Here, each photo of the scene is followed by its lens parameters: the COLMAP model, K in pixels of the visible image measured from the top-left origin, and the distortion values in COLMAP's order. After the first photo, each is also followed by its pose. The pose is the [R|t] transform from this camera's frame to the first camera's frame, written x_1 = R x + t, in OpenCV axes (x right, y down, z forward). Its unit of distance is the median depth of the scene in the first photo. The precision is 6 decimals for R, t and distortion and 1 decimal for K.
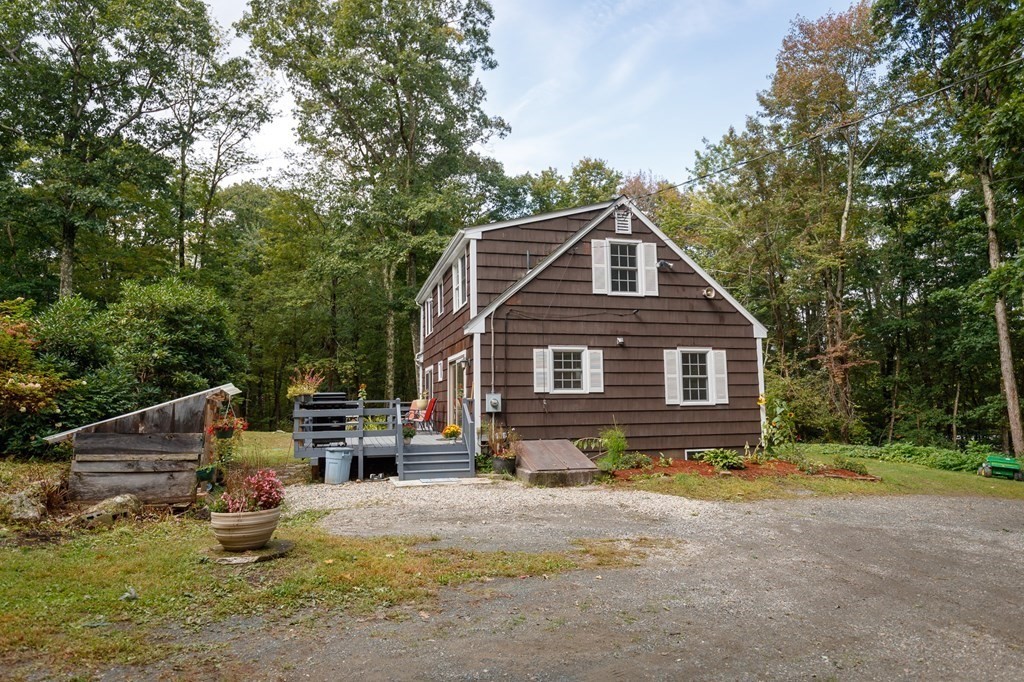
lens RADIAL K [[621.9, 0, 511.9], [0, 621.9, 342.3], [0, 0, 1]] dist [-0.039092, 0.000558]
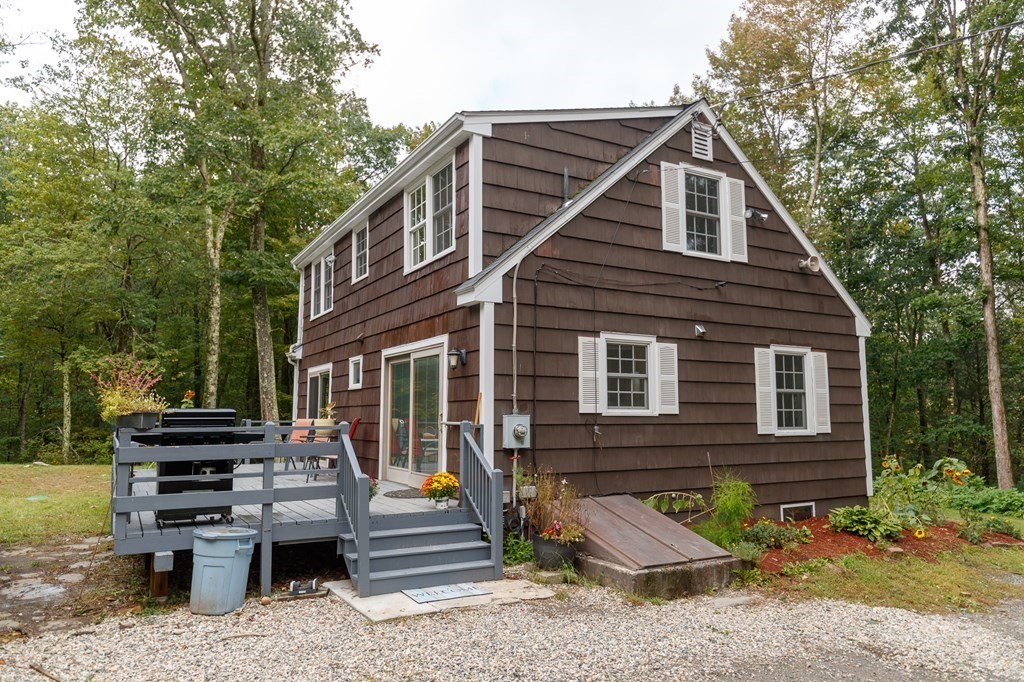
lens RADIAL K [[698.2, 0, 512.0], [0, 698.2, 341.6], [0, 0, 1]] dist [-0.025160, -0.002037]
pose [[0.966190, 0.040037, 0.254703, -0.179202], [-0.037435, 0.999186, -0.015057, 0.026044], [-0.255098, 0.005013, 0.966902, 0.381666]]
